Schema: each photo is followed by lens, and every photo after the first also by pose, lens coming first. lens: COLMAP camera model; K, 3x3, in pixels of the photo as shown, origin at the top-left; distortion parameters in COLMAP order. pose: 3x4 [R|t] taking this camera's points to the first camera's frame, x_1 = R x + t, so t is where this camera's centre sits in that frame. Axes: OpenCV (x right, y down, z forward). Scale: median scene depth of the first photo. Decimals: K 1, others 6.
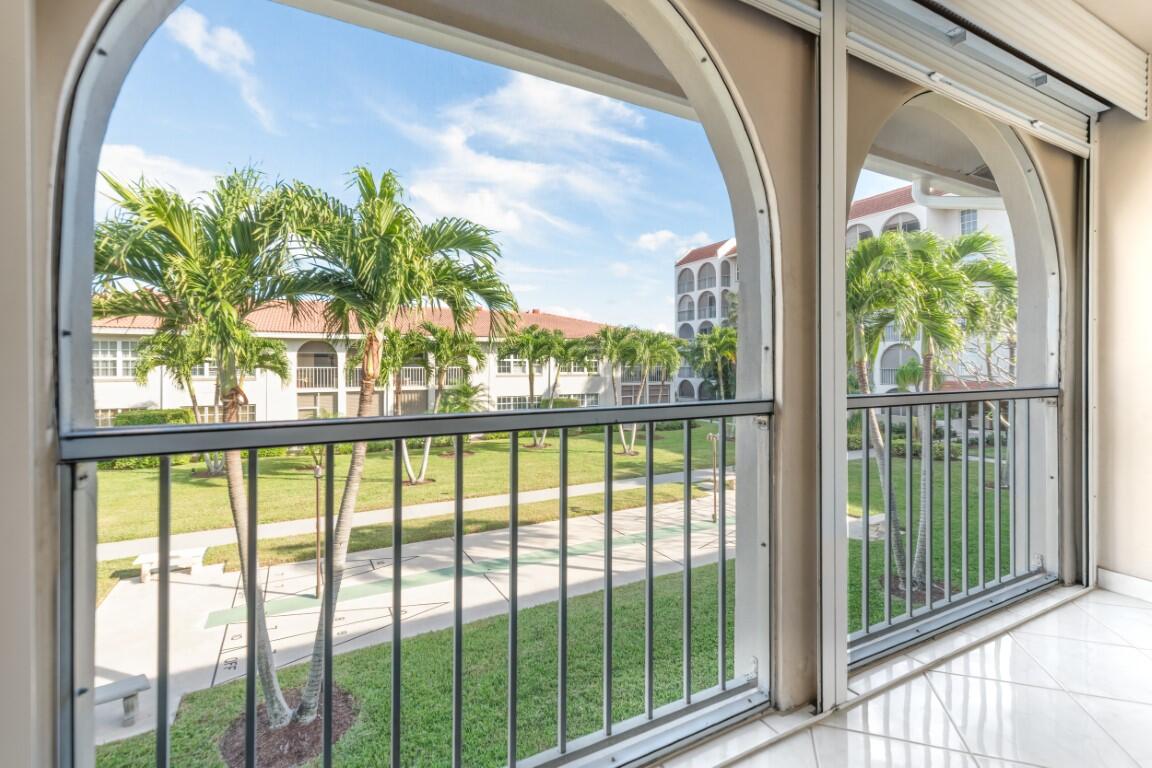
lens RADIAL K [[523.3, 0, 580.3], [0, 523.3, 373.5], [0, 0, 1]] dist [0.009063, -0.001717]
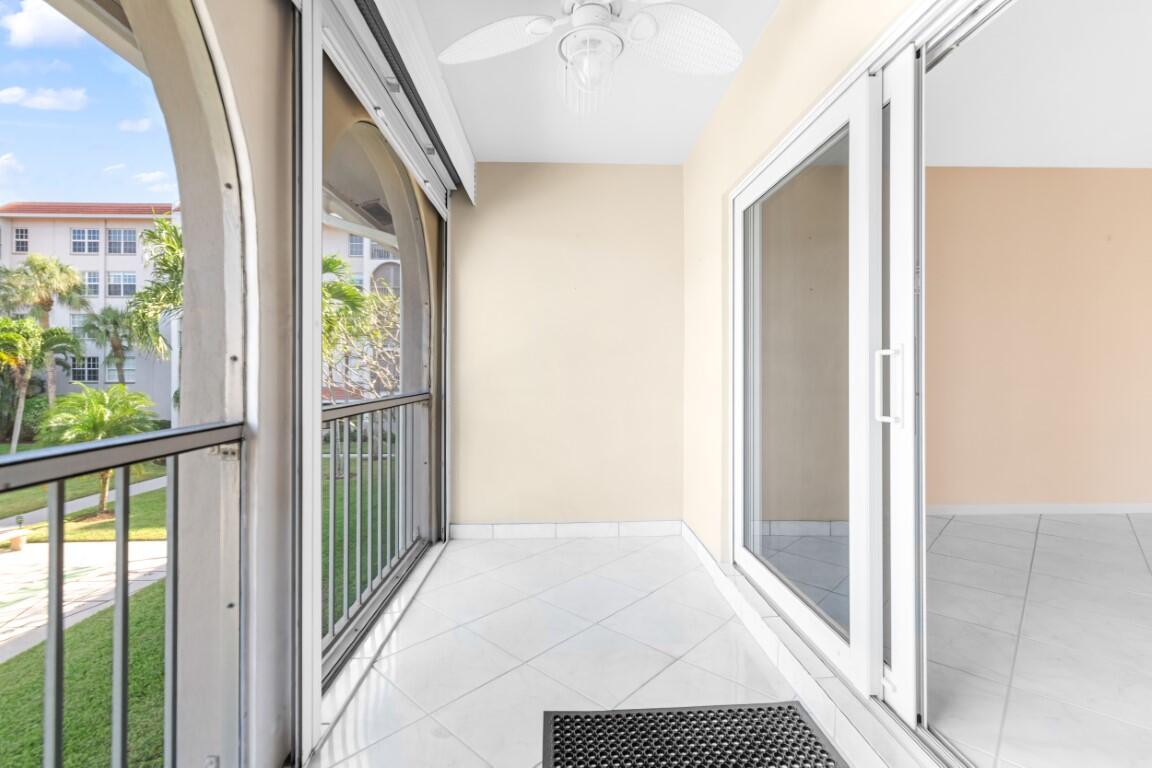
lens RADIAL K [[523.3, 0, 577.4], [0, 523.3, 375.1], [0, 0, 1]] dist [0.009063, -0.001717]
pose [[0.442185, -0.003907, 0.896916, -0.097690], [0.012424, 0.999921, -0.001770, -0.011131], [-0.896838, 0.011926, 0.442198, 0.129071]]
